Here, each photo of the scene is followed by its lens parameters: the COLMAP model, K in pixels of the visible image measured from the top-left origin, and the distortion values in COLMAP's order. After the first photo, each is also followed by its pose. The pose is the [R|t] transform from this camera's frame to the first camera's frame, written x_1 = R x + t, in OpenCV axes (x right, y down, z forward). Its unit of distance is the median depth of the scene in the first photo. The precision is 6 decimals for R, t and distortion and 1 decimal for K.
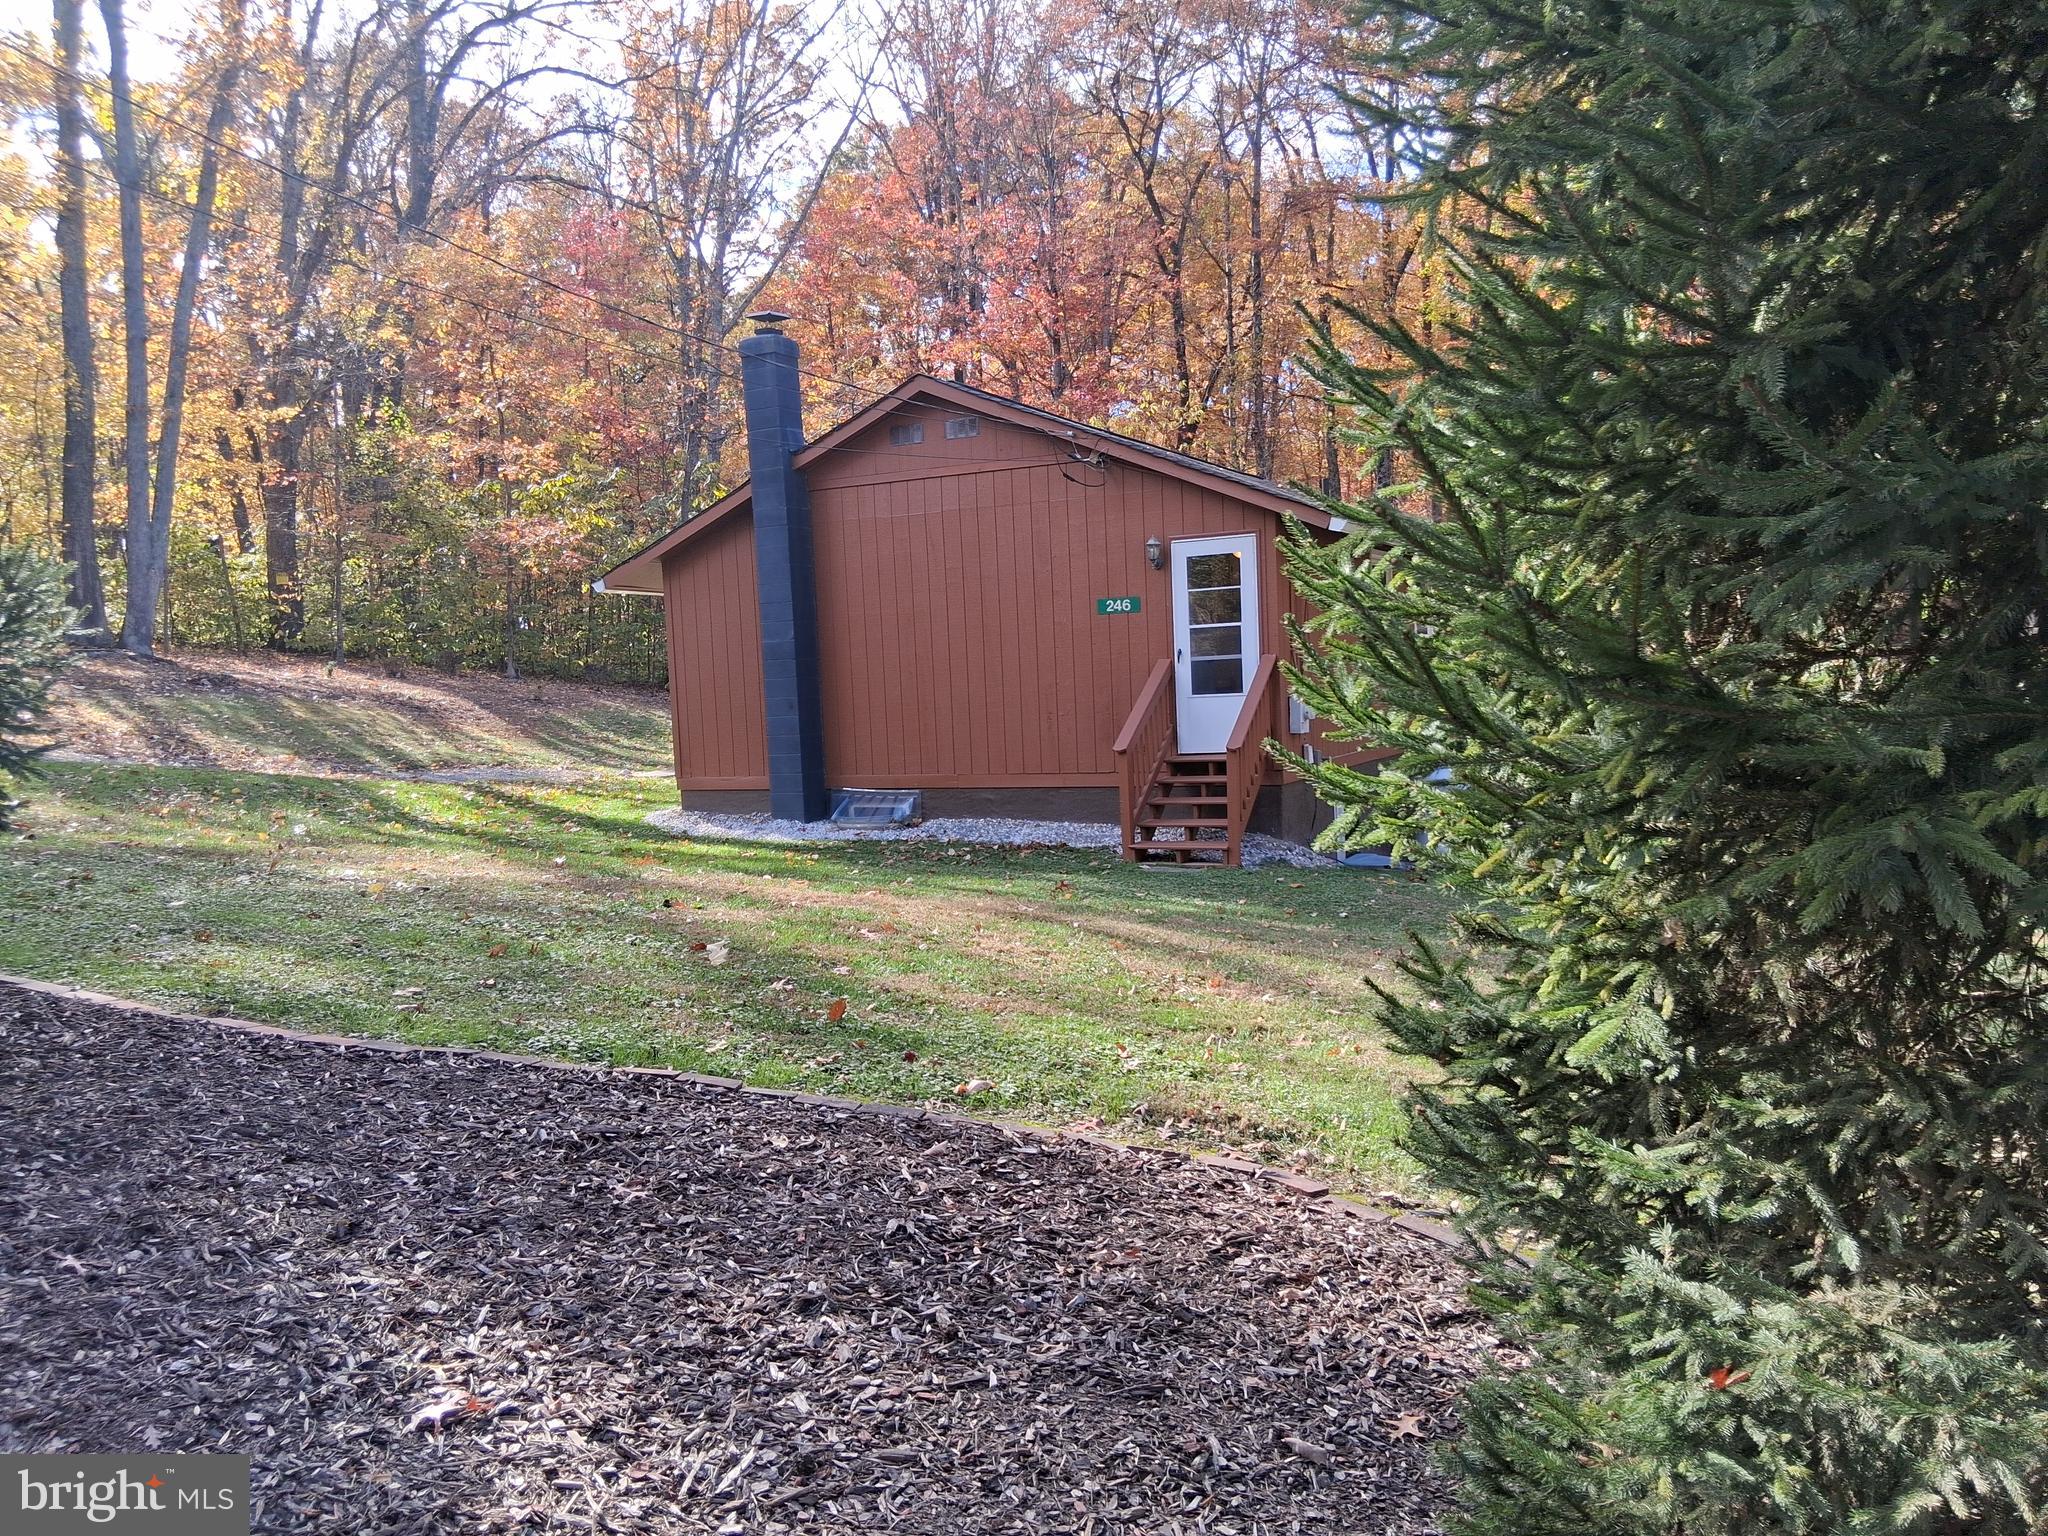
lens RADIAL K [[1559.9, 0, 1024.5], [0, 1559.9, 747.2], [0, 0, 1]] dist [0.125266, -0.206017]
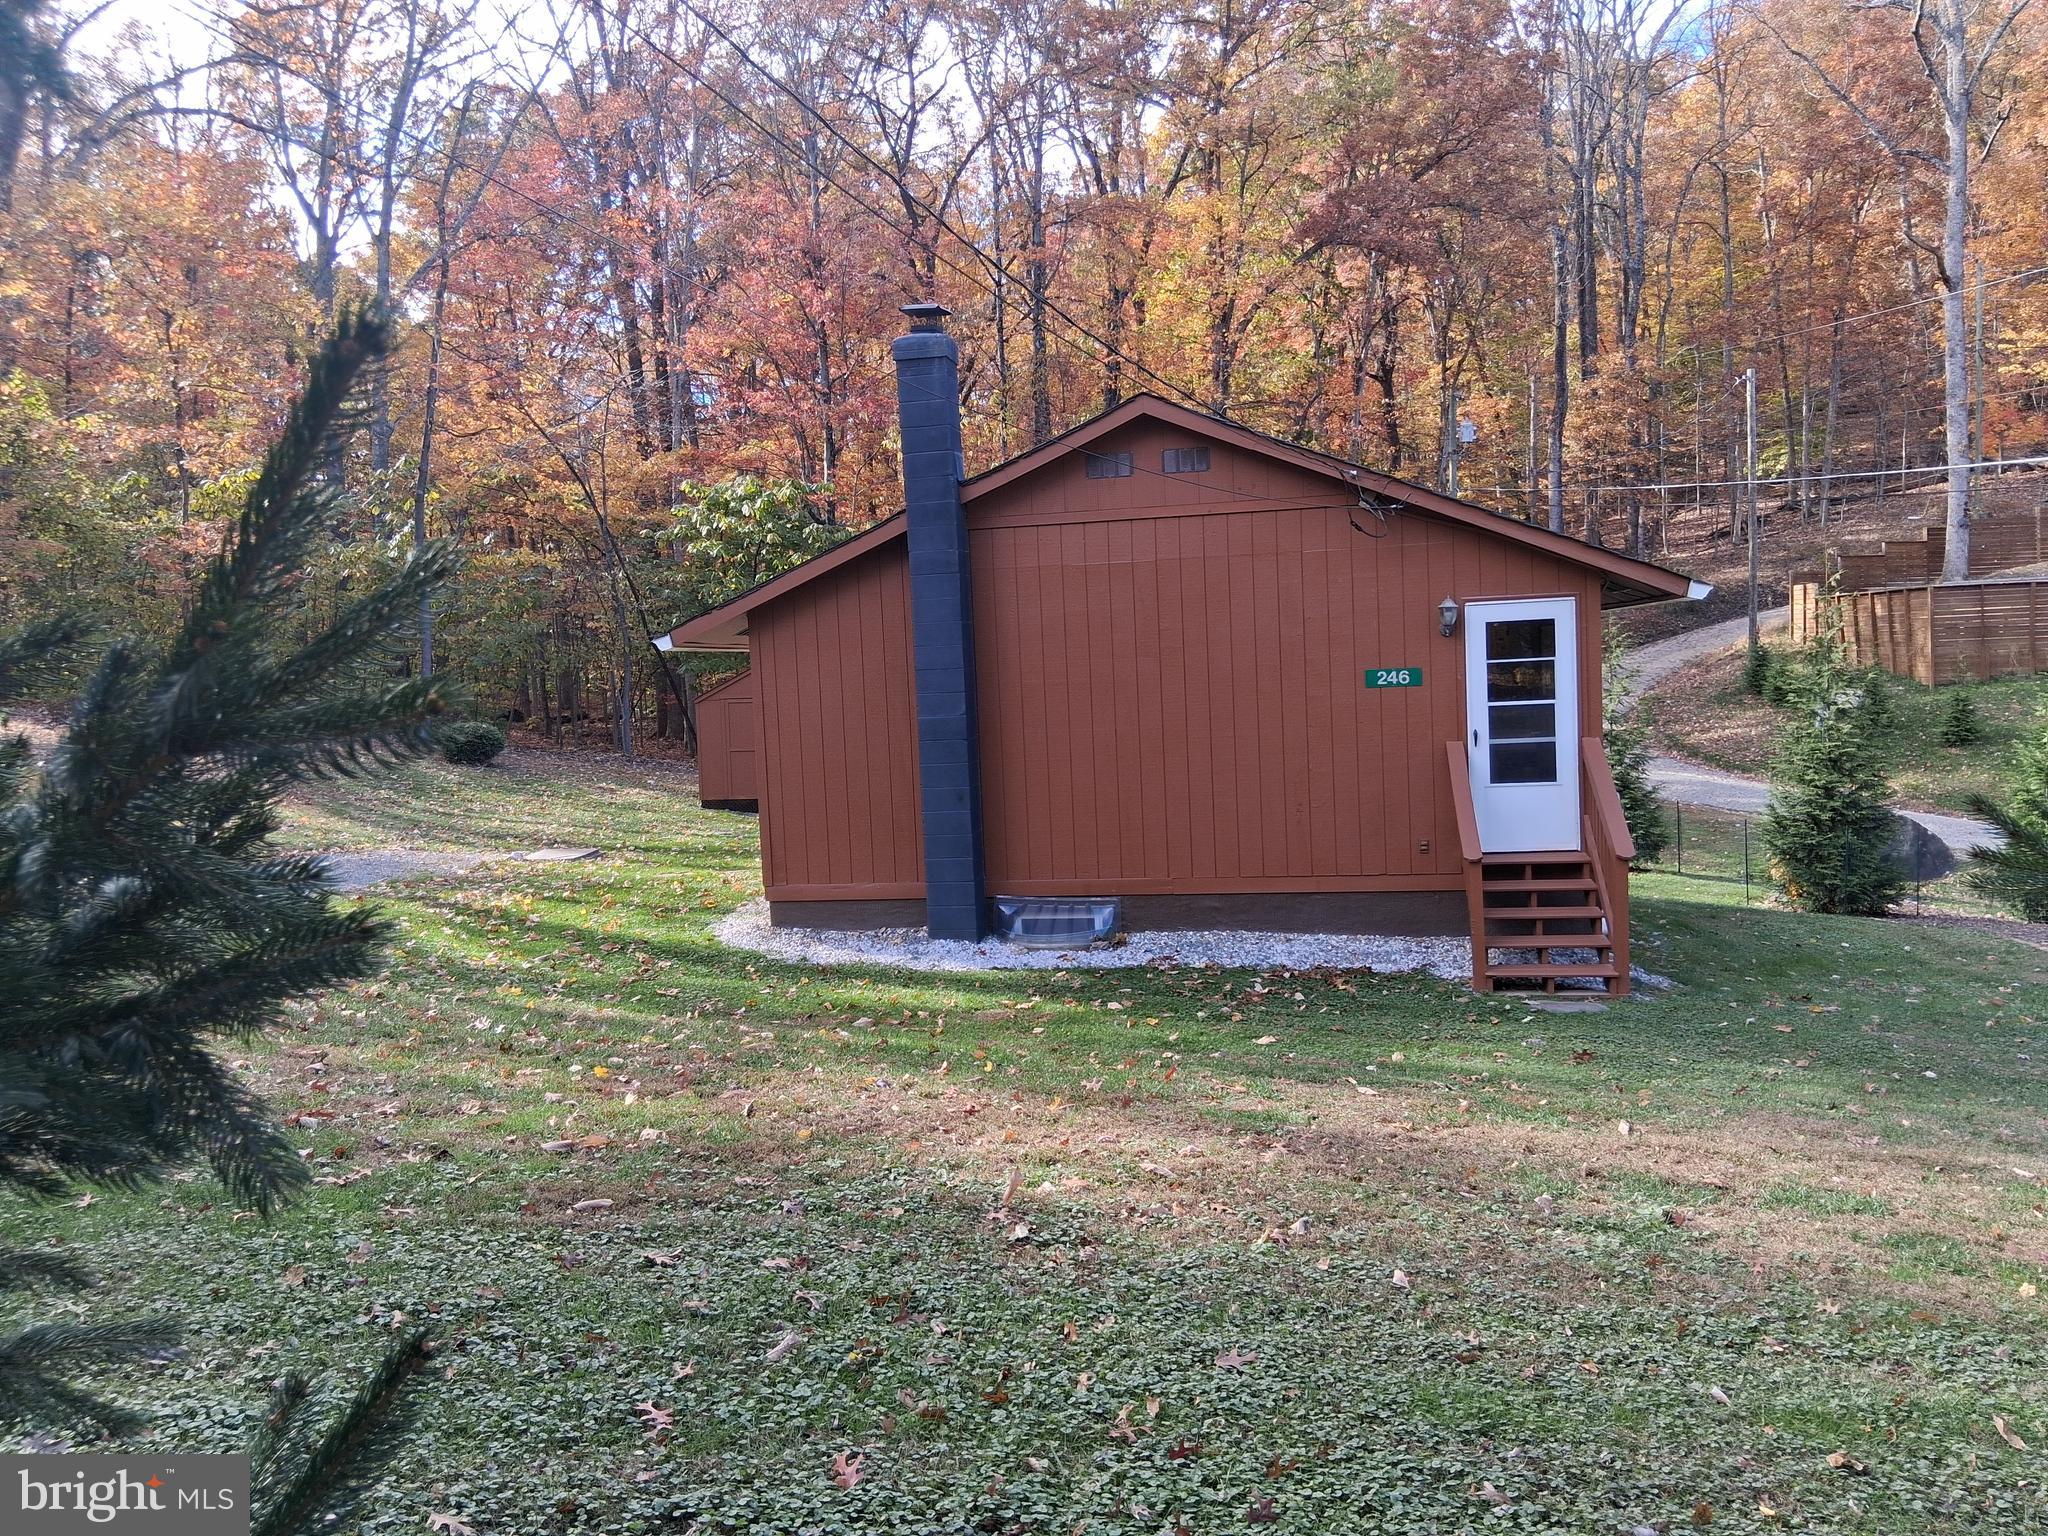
lens RADIAL K [[1559.9, 0, 1024.5], [0, 1559.9, 747.2], [0, 0, 1]] dist [0.125266, -0.206017]
pose [[0.959903, -0.017723, 0.279770, -0.345781], [0.018004, 0.999837, 0.001564, -0.054106], [-0.279752, 0.003535, 0.960066, 0.224287]]
